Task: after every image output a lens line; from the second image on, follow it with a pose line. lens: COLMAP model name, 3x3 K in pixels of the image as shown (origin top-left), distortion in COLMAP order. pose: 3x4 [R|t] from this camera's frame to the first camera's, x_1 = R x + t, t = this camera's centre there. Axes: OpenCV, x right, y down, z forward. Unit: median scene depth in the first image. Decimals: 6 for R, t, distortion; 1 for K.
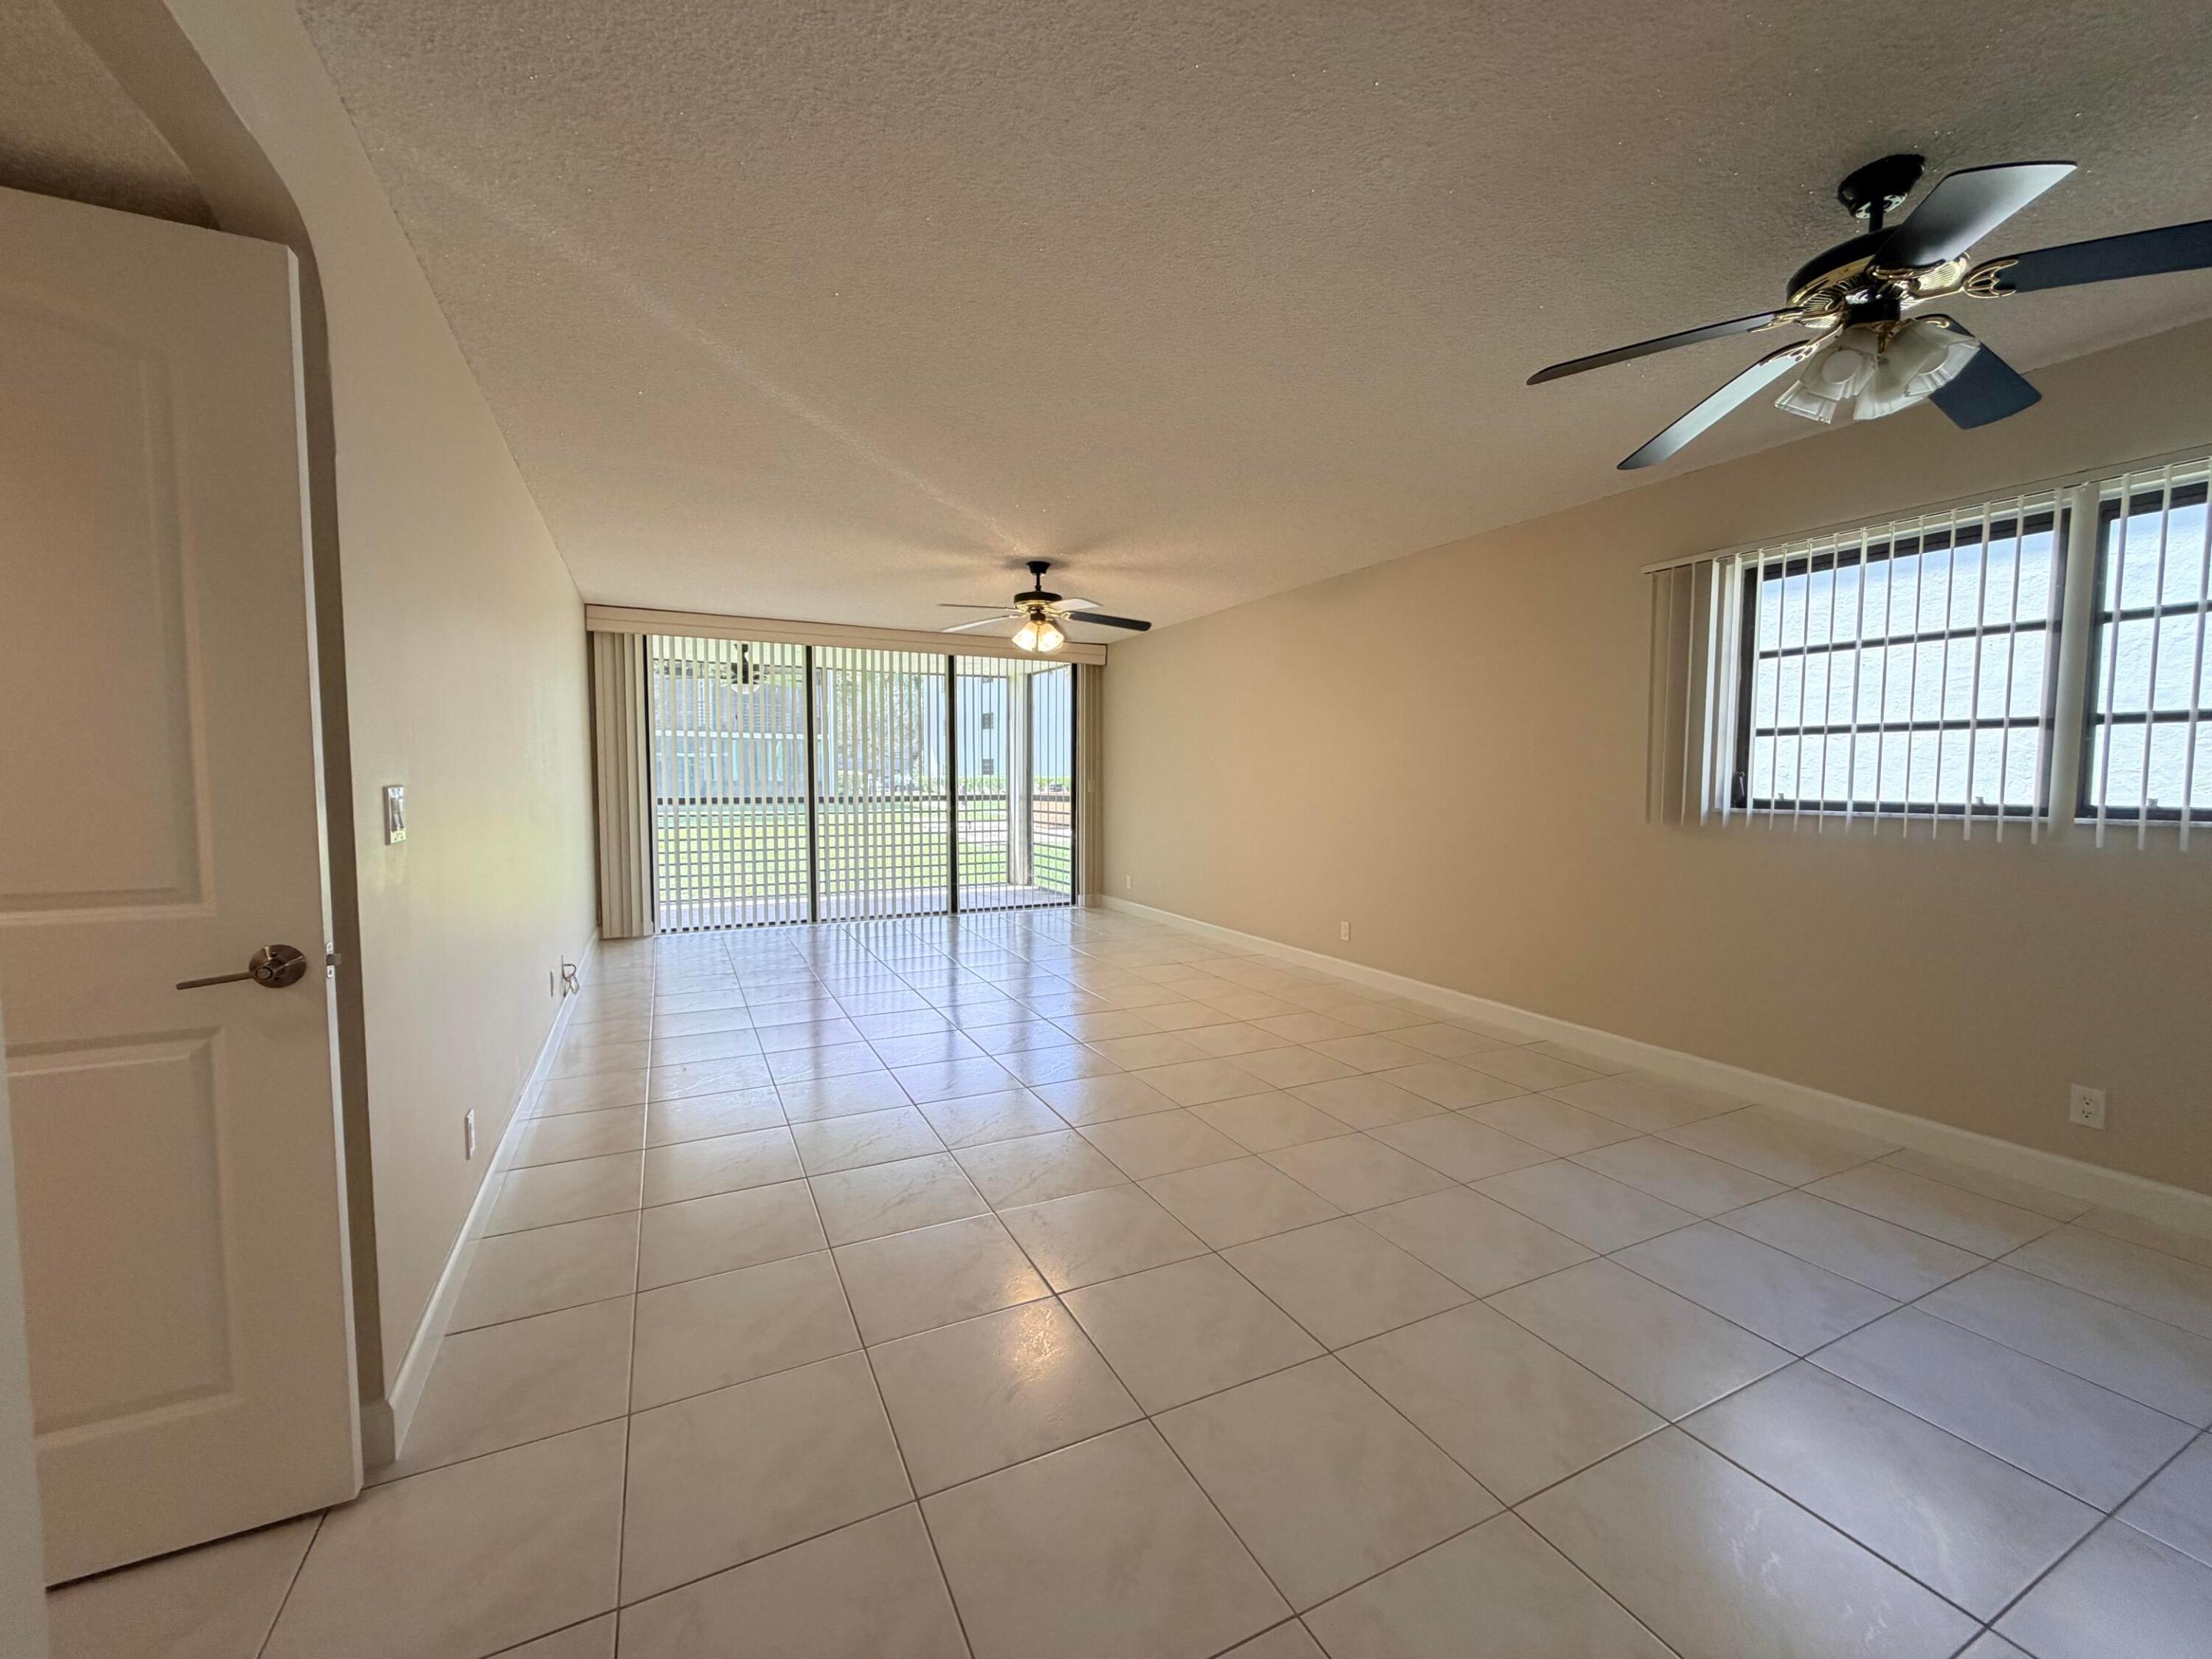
lens RADIAL K [[889.7, 0, 1107.2], [0, 889.7, 834.8], [0, 0, 1]] dist [-0.002810, -0.000301]
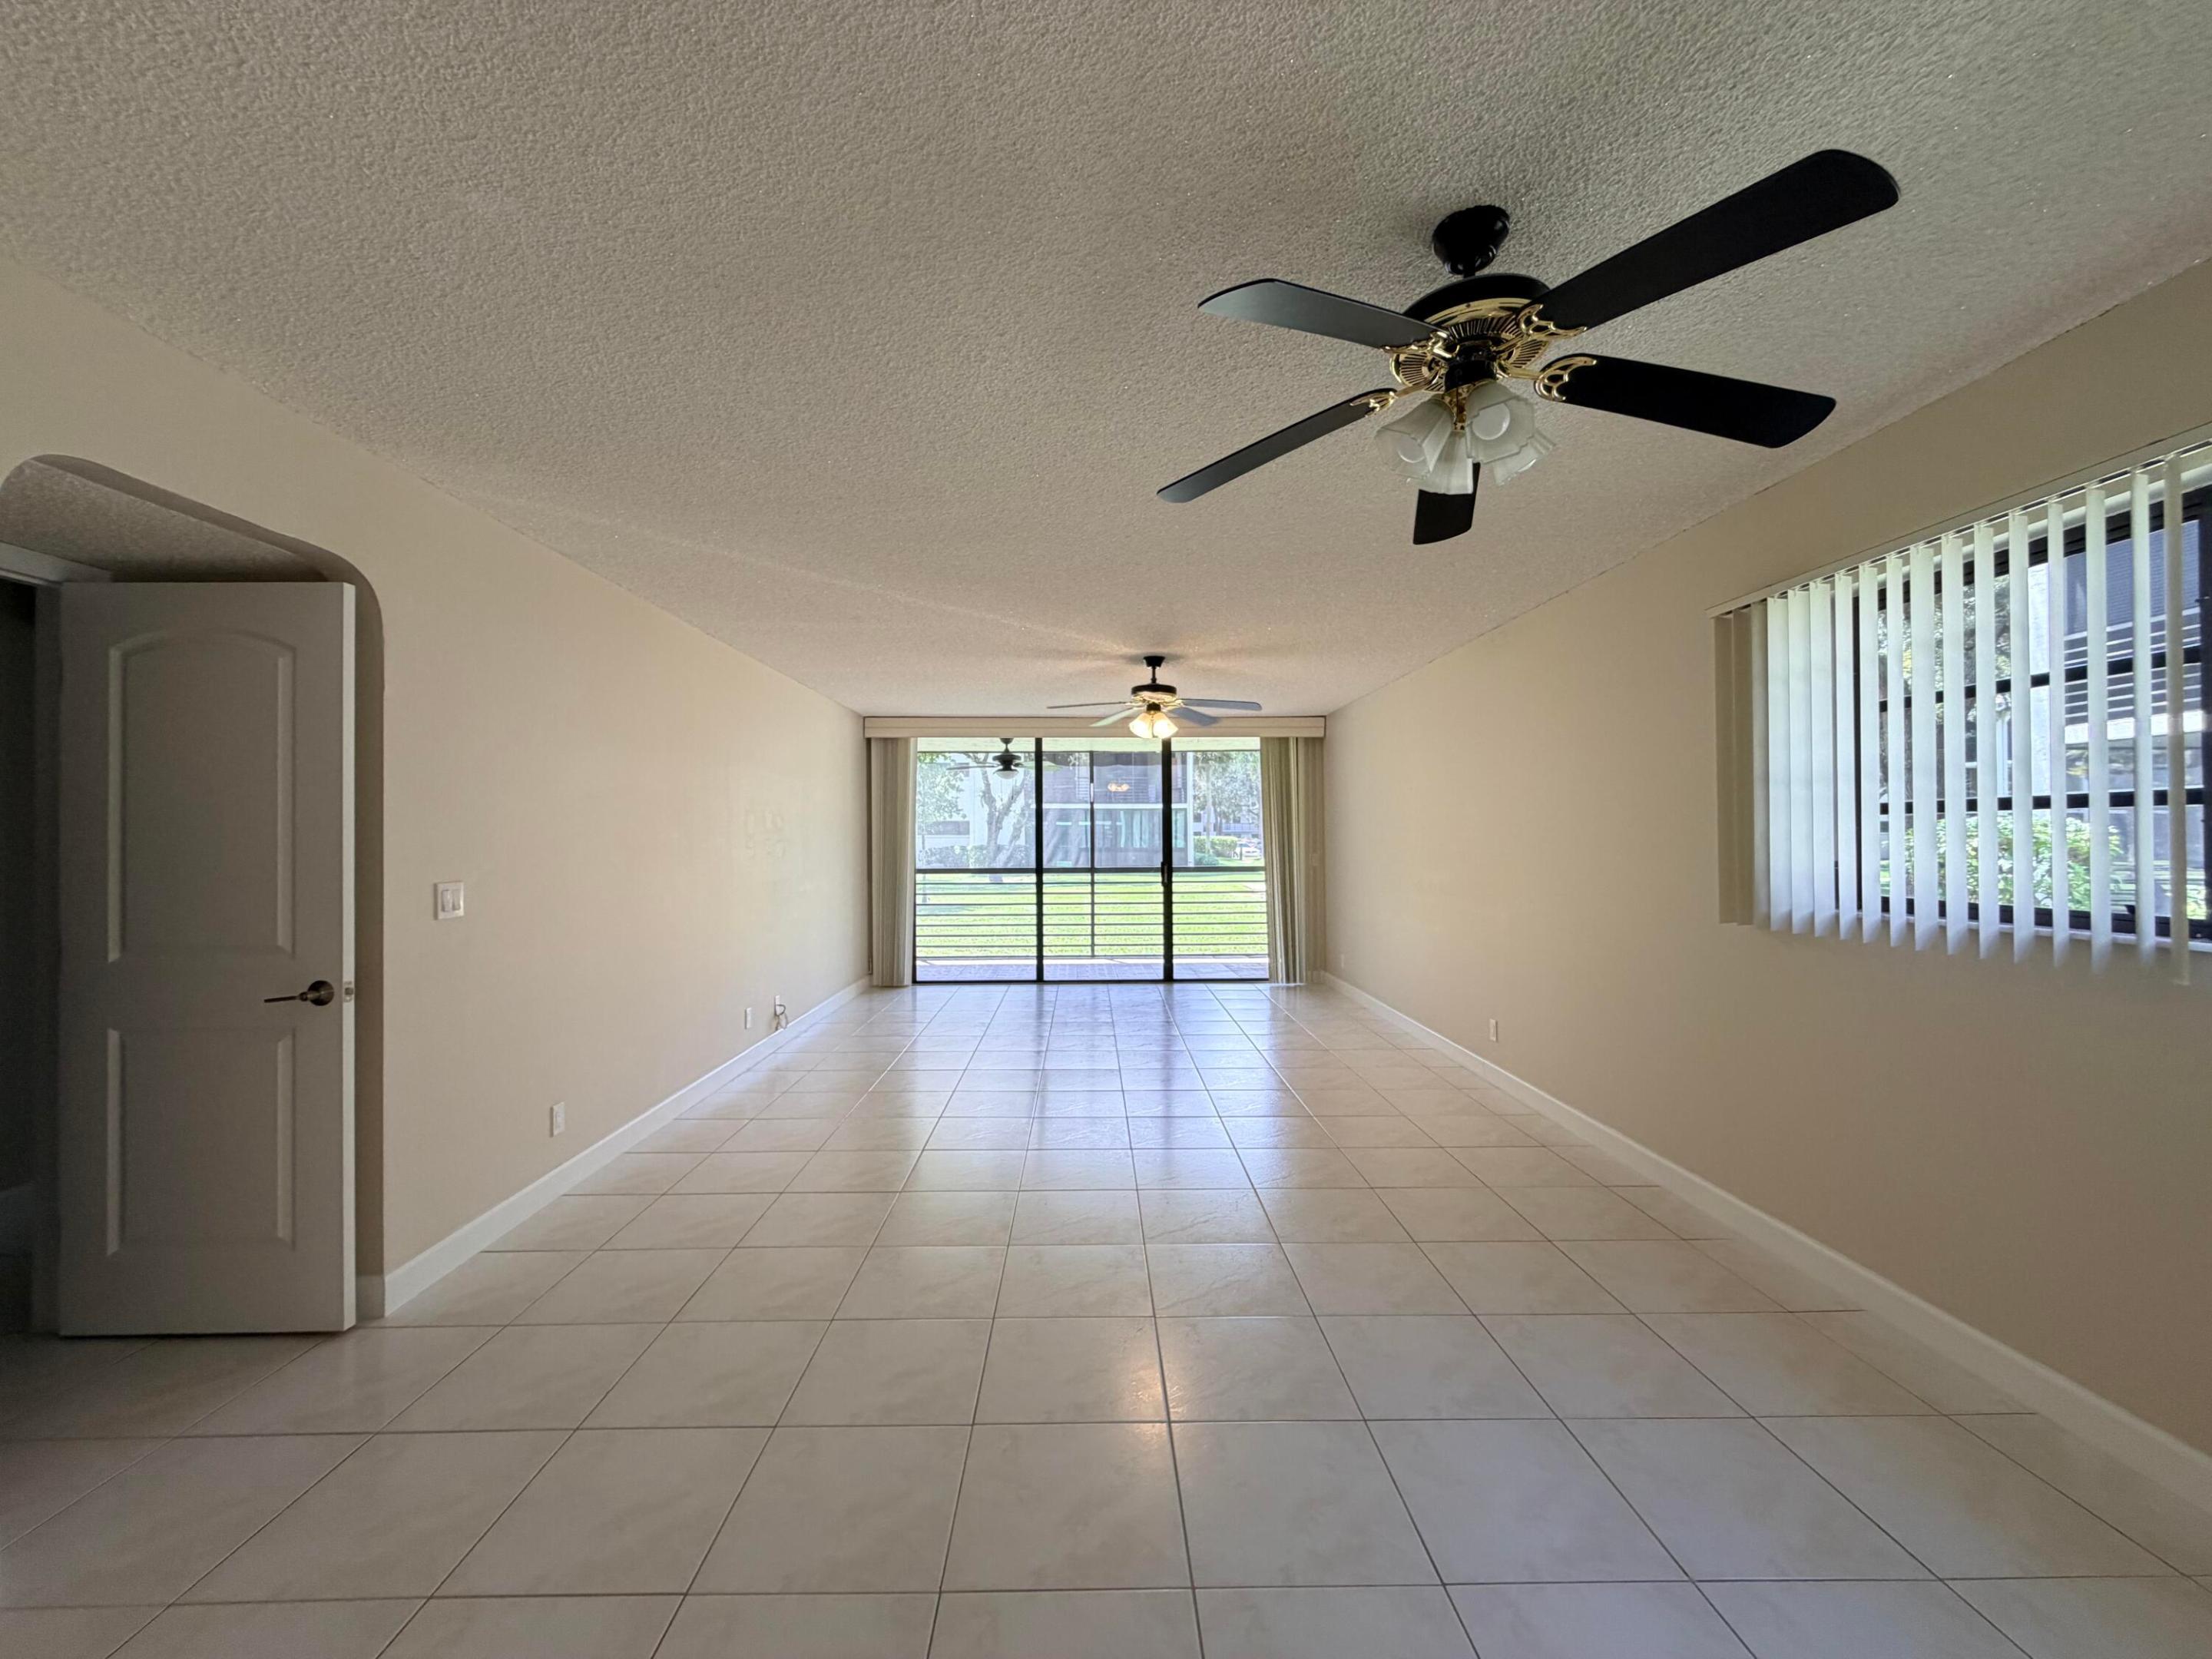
lens RADIAL K [[889.7, 0, 1111.1], [0, 889.7, 835.5], [0, 0, 1]] dist [-0.002810, -0.000301]
pose [[0.904770, -0.008849, -0.425809, 0.306446], [-0.020613, 0.997703, -0.064534, -0.019731], [0.425402, 0.067166, 0.902509, 0.022450]]
